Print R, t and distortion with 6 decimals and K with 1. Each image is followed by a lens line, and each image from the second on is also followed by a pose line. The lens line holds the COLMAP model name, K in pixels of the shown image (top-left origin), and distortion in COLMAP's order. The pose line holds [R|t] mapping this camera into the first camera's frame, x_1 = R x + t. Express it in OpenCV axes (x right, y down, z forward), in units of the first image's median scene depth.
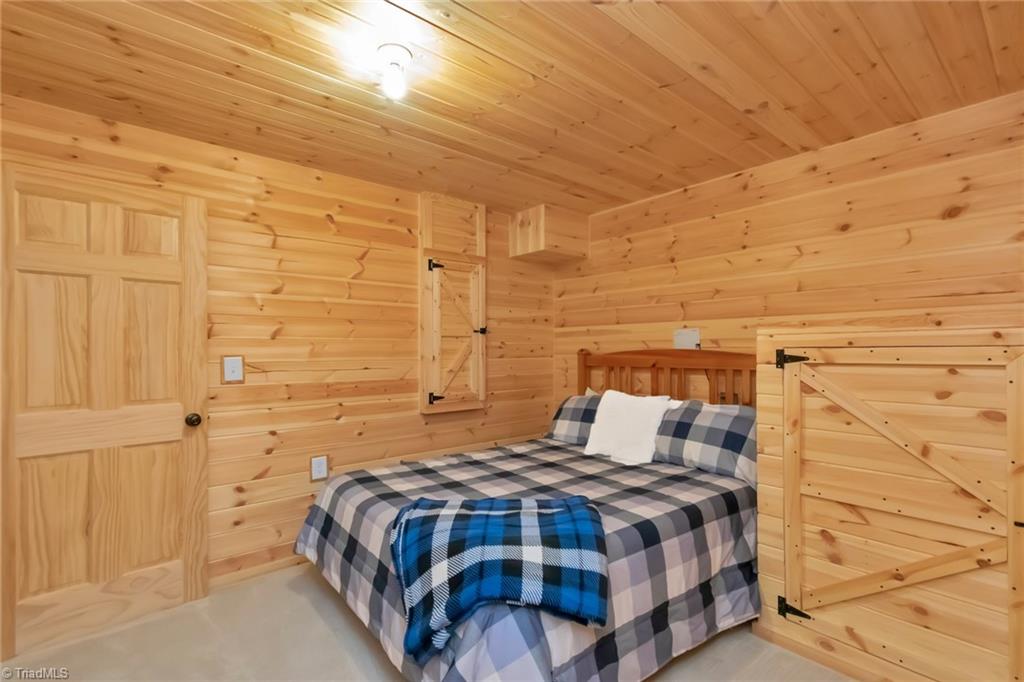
lens RADIAL K [[466.5, 0, 512.0], [0, 466.5, 341.0], [0, 0, 1]] dist [-0.000161, -0.000132]
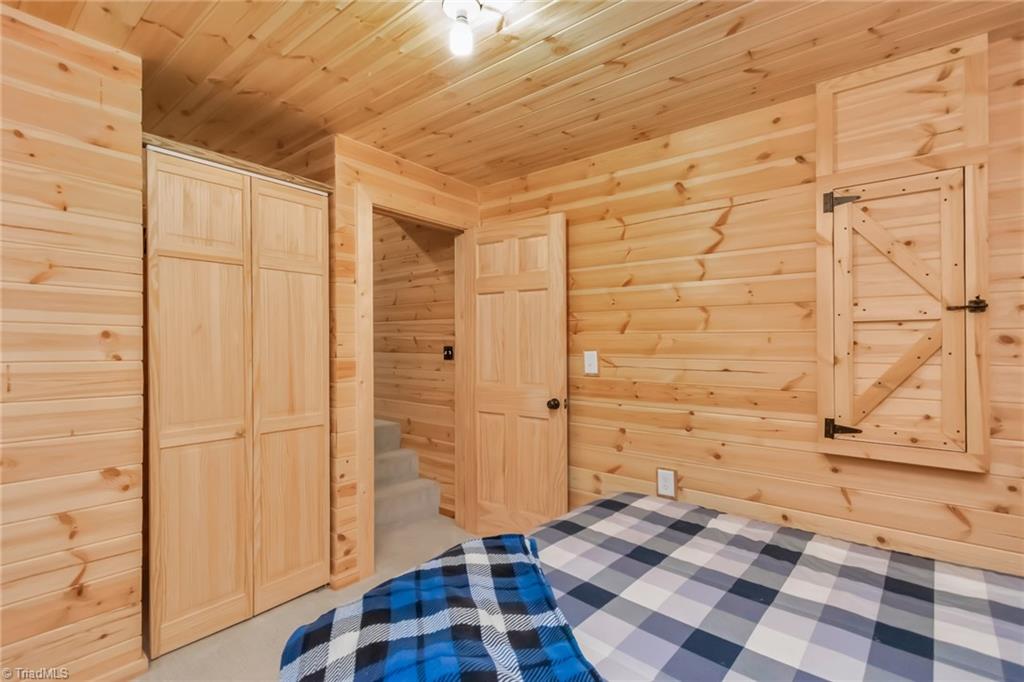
lens RADIAL K [[466.5, 0, 512.0], [0, 466.5, 341.0], [0, 0, 1]] dist [-0.000161, -0.000132]
pose [[0.188509, -0.006318, -0.982051, 0.405460], [0.009751, 0.999942, -0.004561, 0.013627], [0.982023, -0.008716, 0.188559, 0.607421]]
